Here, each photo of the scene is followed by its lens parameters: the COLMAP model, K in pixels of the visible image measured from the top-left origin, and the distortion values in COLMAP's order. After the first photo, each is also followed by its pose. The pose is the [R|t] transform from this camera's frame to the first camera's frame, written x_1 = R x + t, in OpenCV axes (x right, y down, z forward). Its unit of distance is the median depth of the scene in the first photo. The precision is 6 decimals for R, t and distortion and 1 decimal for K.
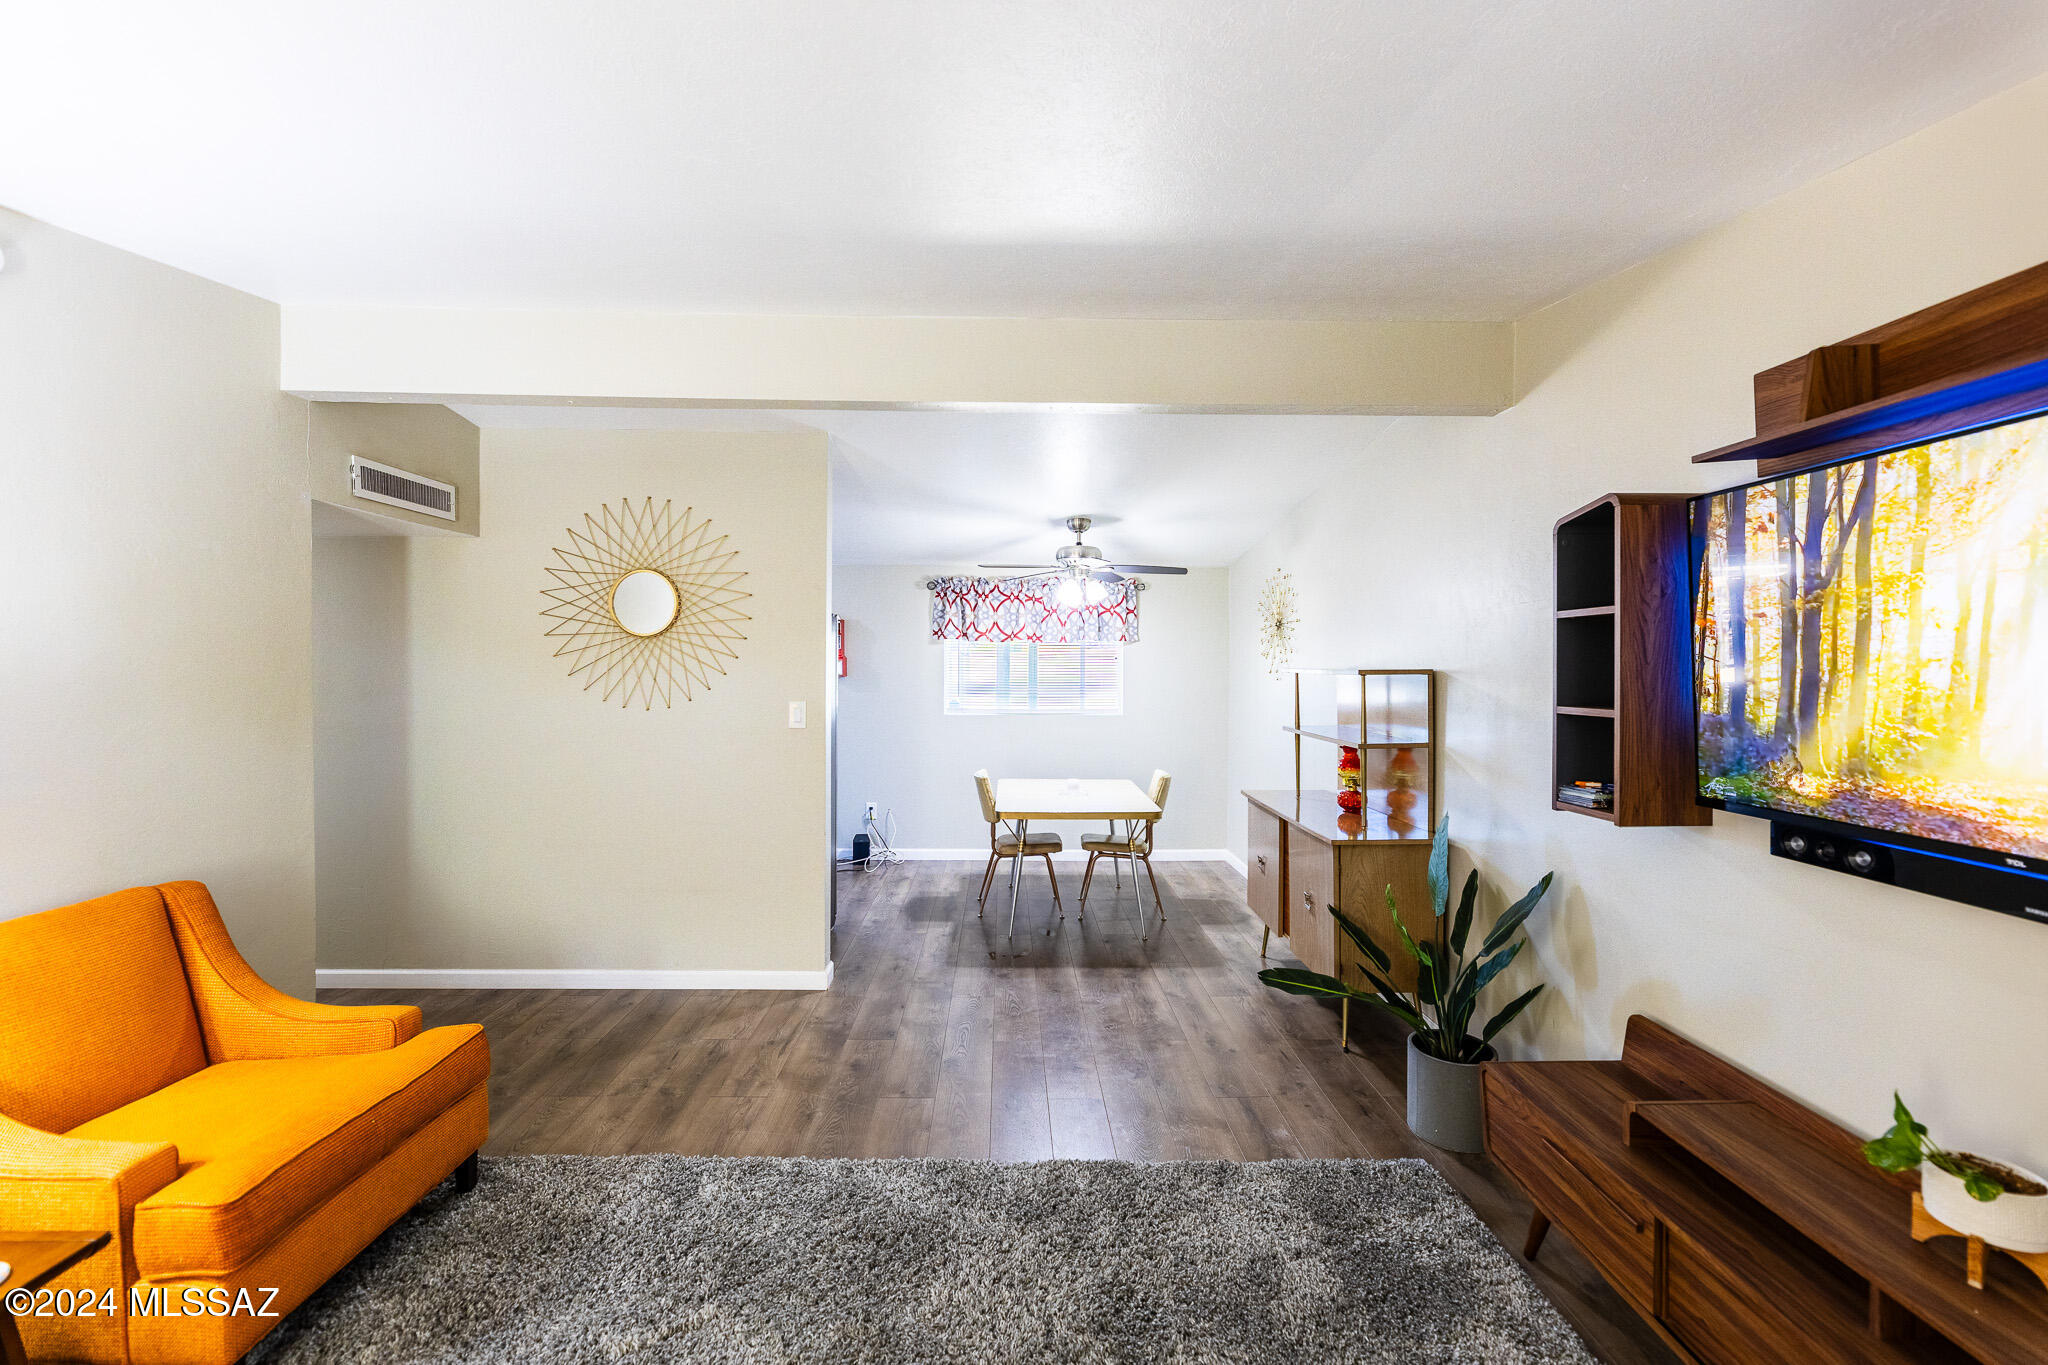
lens RADIAL K [[831.3, 0, 1012.1], [0, 831.3, 677.2], [0, 0, 1]] dist [-0.003018, -0.000778]
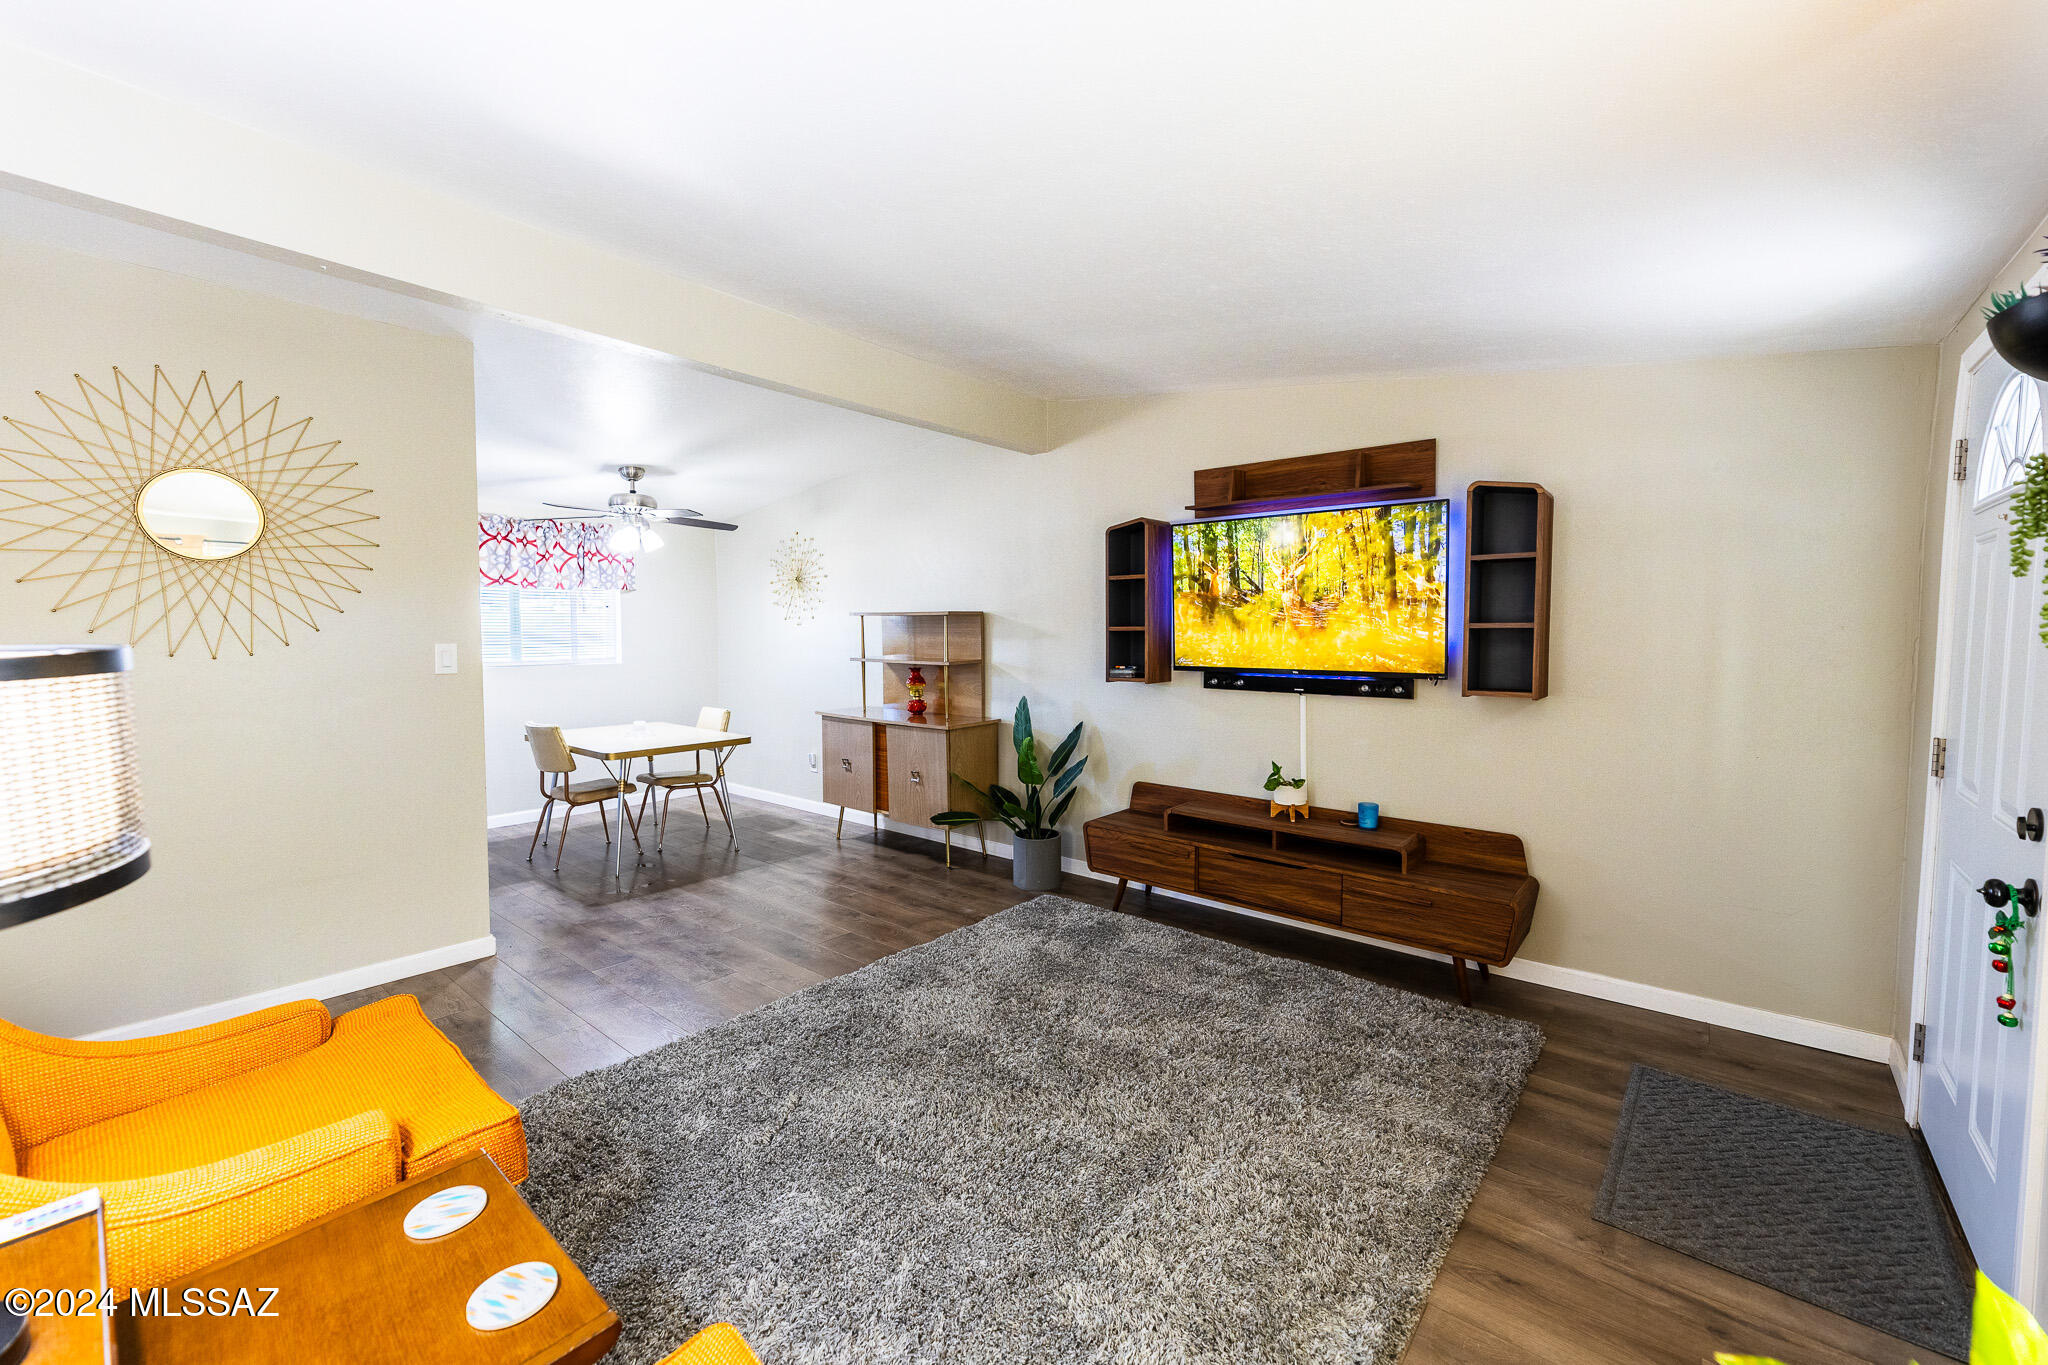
lens RADIAL K [[831.3, 0, 1024.0], [0, 831.3, 674.7], [0, 0, 1]] dist [-0.003018, -0.000778]
pose [[0.644658, -0.047360, 0.763002, -0.567934], [0.014736, 0.998664, 0.049538, 0.029143], [-0.764329, -0.020691, 0.644495, -0.043758]]
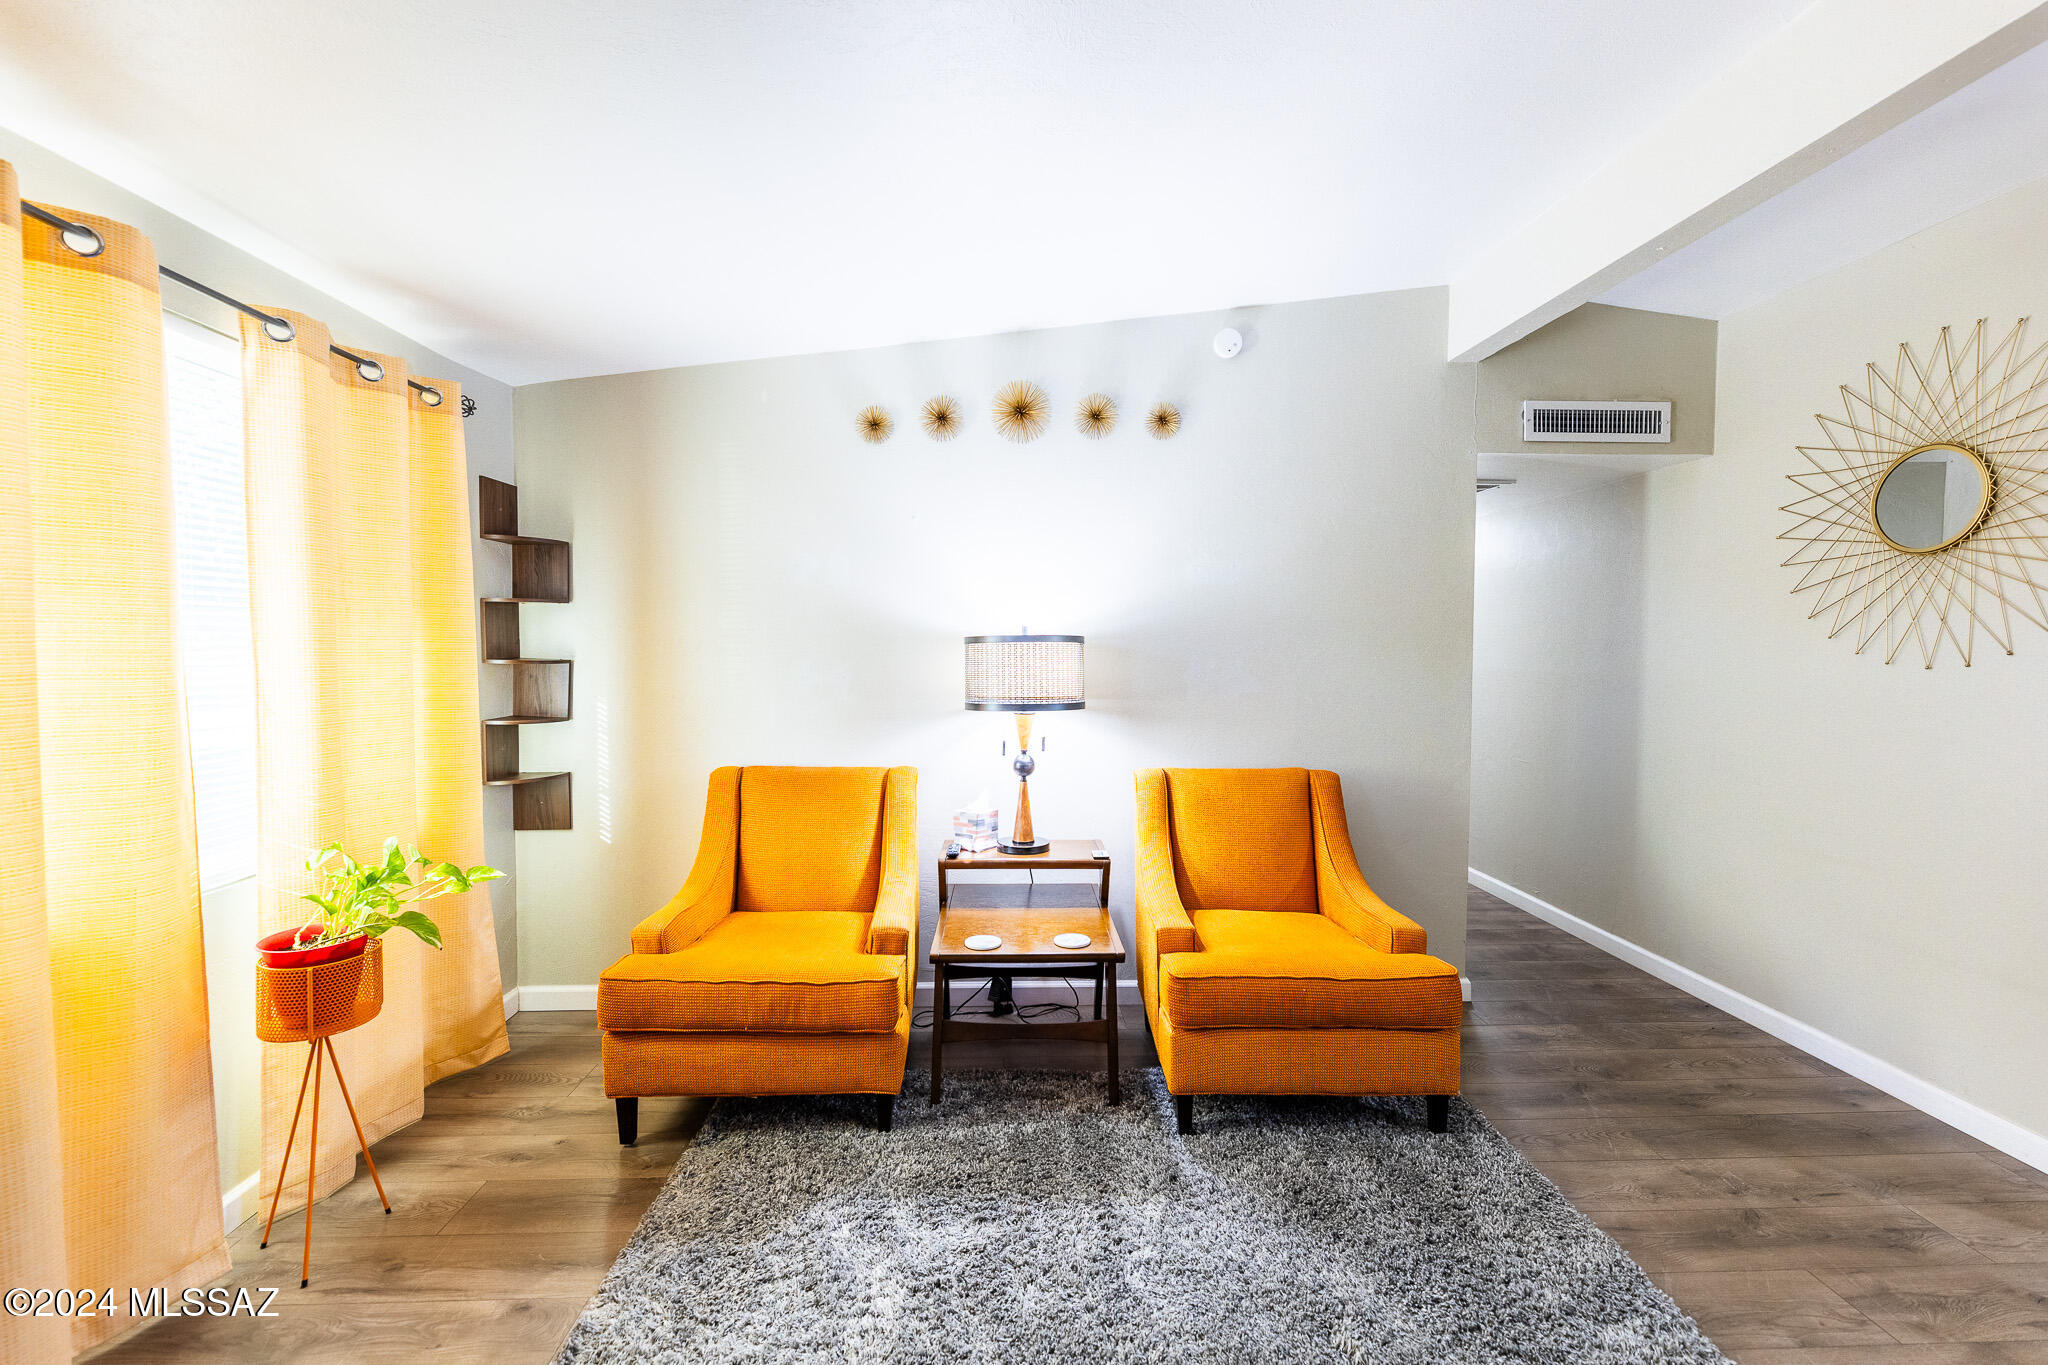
lens RADIAL K [[831.3, 0, 1017.5], [0, 831.3, 671.9], [0, 0, 1]] dist [-0.003018, -0.000778]
pose [[0.023752, 0.028337, -0.999316, 0.183917], [-0.023821, 0.999330, 0.027771, 0.043268], [0.999434, 0.023145, 0.024411, 0.307282]]
